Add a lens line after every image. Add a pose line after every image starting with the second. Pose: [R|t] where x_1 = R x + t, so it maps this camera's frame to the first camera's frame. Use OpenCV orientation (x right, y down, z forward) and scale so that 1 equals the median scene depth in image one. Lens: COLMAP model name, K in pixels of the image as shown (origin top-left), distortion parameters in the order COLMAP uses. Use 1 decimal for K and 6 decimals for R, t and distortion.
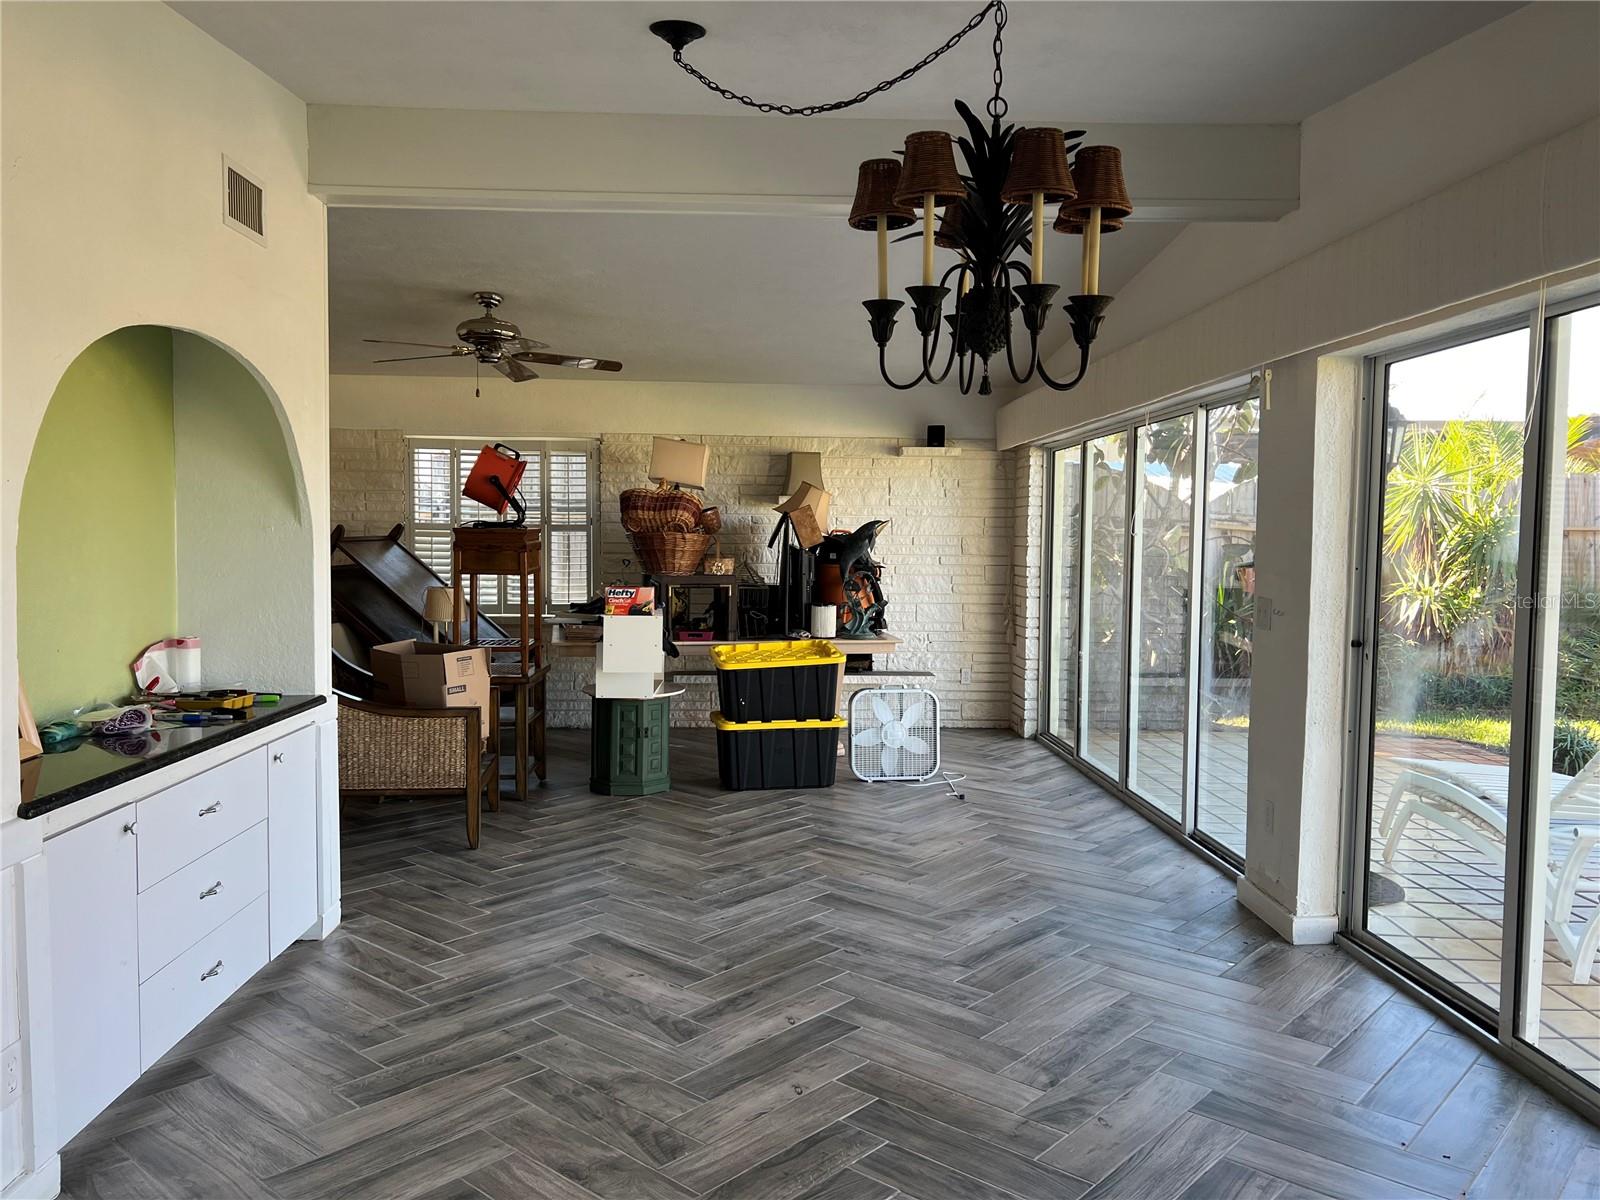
lens RADIAL K [[1198.2, 0, 800.0], [0, 1198.2, 600.0], [0, 0, 1]] dist [0.014733, -0.004221]
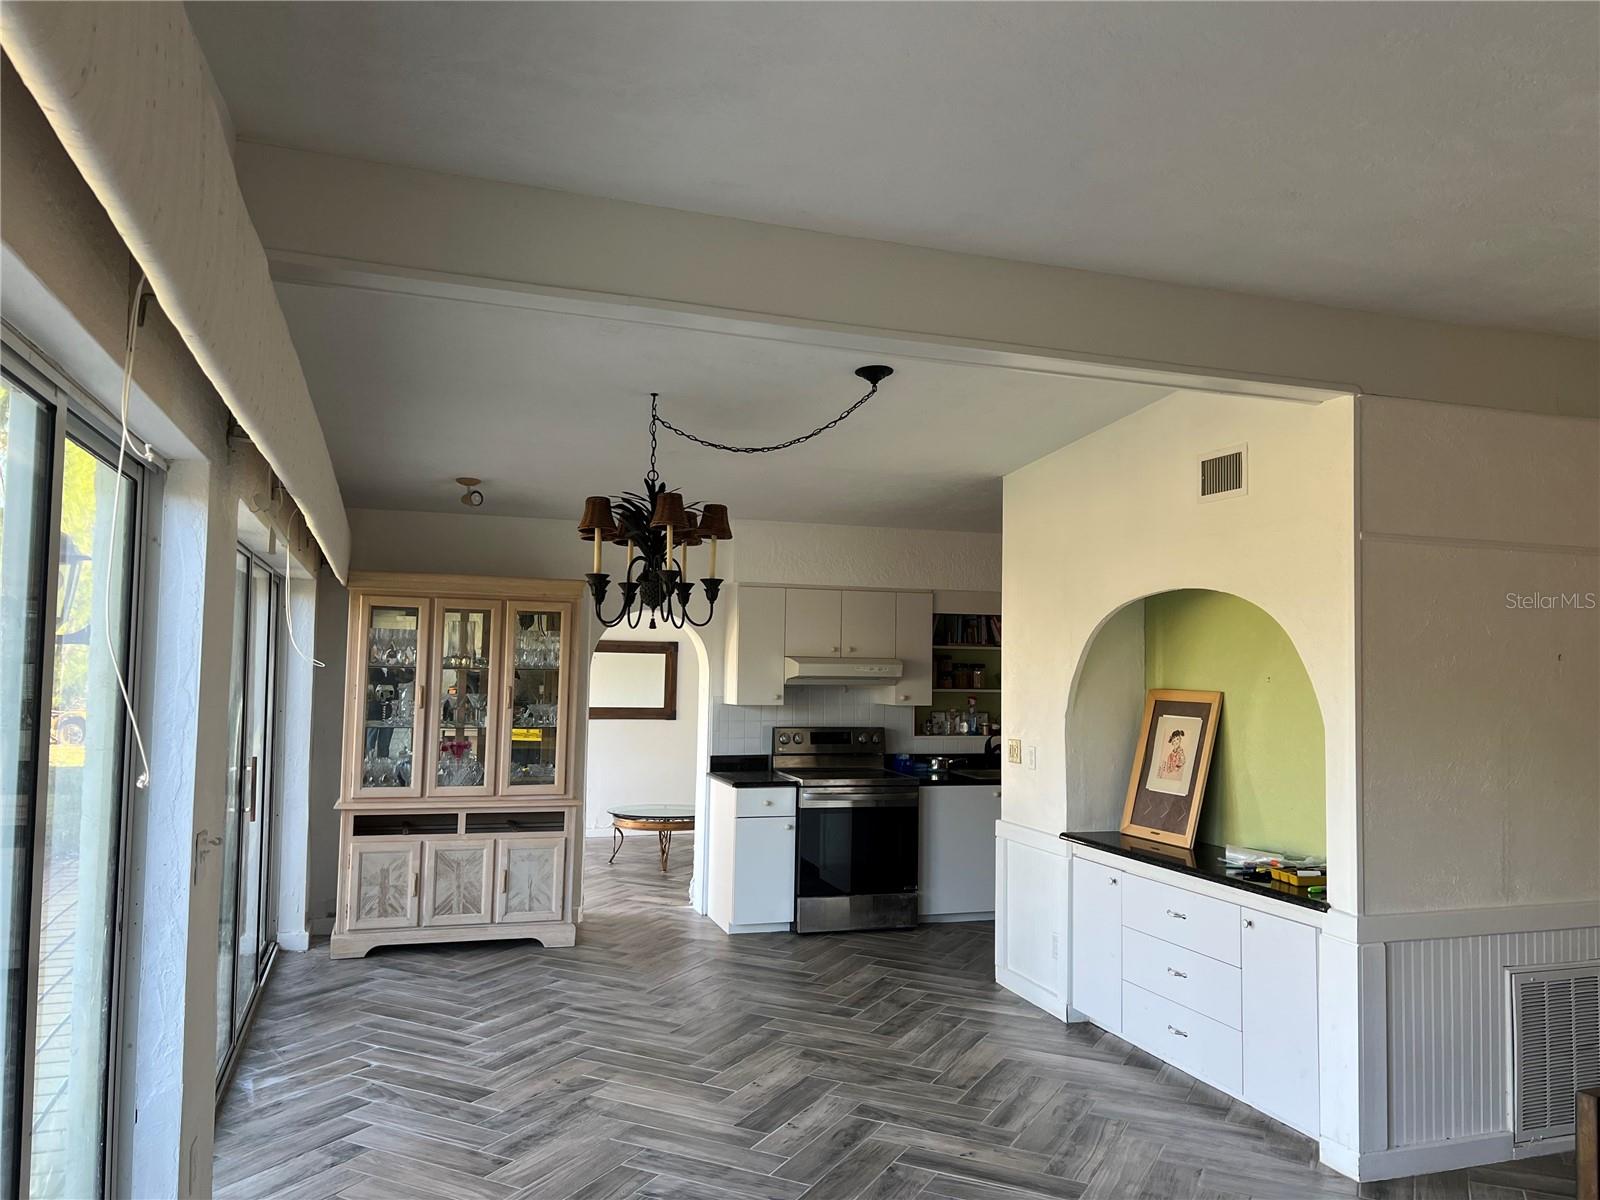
lens RADIAL K [[1232.6, 0, 816.7], [0, 1232.6, 606.8], [0, 0, 1]] dist [0.084330, -0.144821]
pose [[-0.957606, -0.040758, -0.285183, 0.347241], [-0.044323, 0.998999, 0.006053, -0.176597], [0.284651, 0.018437, -0.958454, 2.204055]]
